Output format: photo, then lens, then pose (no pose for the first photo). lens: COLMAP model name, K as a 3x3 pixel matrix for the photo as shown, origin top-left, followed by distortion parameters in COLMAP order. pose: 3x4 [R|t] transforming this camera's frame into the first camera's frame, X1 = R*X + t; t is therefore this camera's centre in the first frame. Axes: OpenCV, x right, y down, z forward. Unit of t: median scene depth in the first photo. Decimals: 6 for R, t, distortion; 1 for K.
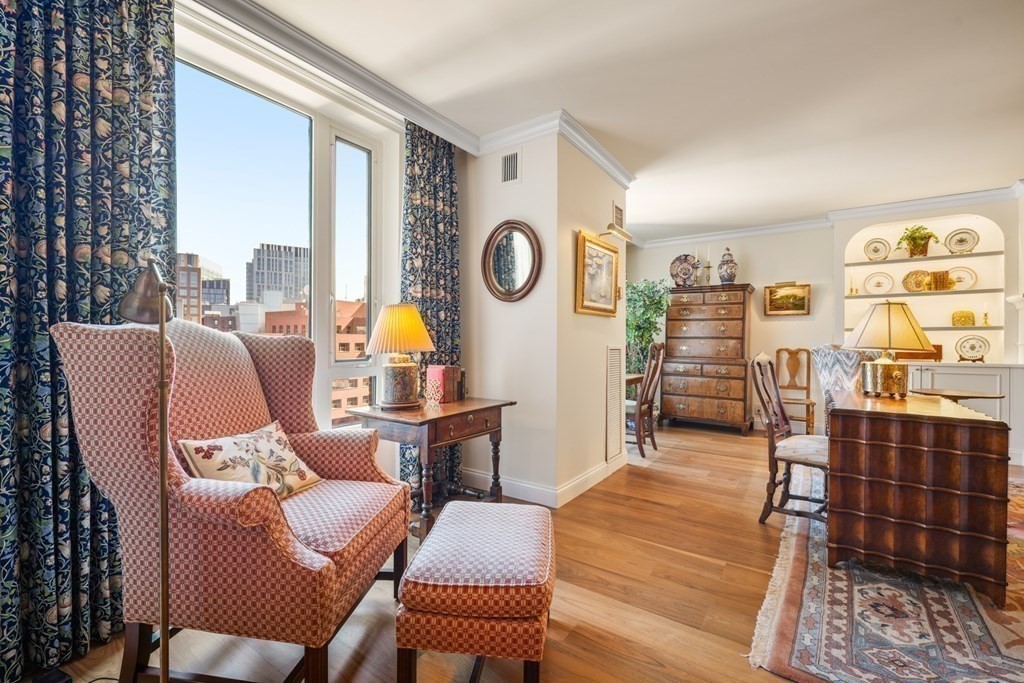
lens RADIAL K [[432.8, 0, 515.2], [0, 432.8, 346.6], [0, 0, 1]] dist [-0.002469, 0.000626]
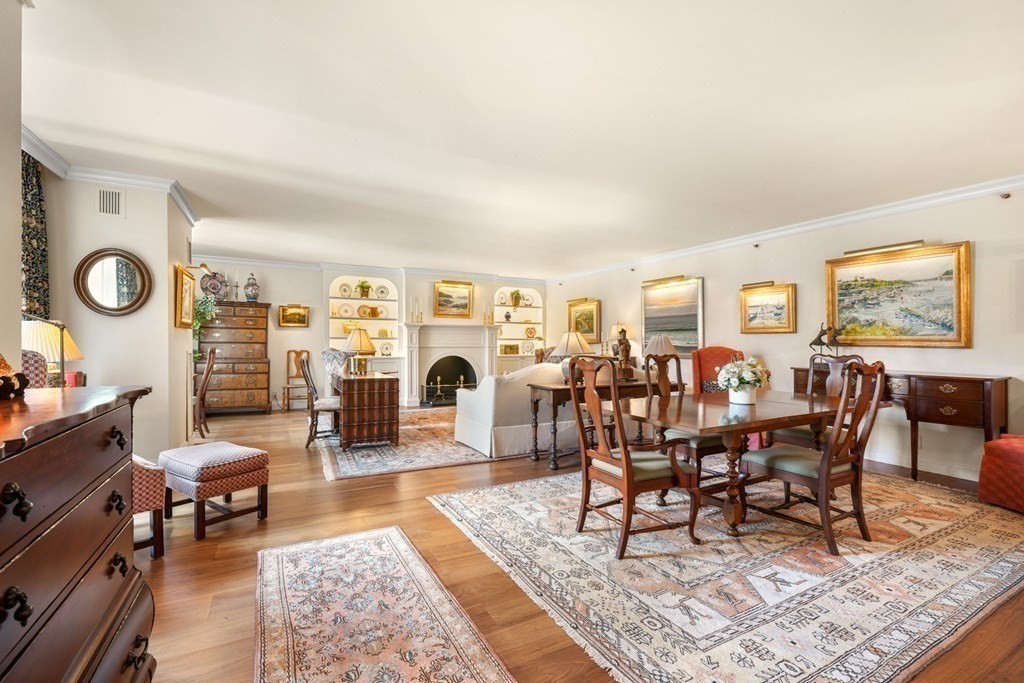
lens RADIAL K [[432.8, 0, 506.1], [0, 432.8, 344.8], [0, 0, 1]] dist [-0.002469, 0.000626]
pose [[0.461671, -0.004843, 0.887038, -0.382294], [0.007313, 0.999972, 0.001654, -0.012689], [-0.887021, 0.005723, 0.461693, -0.341136]]
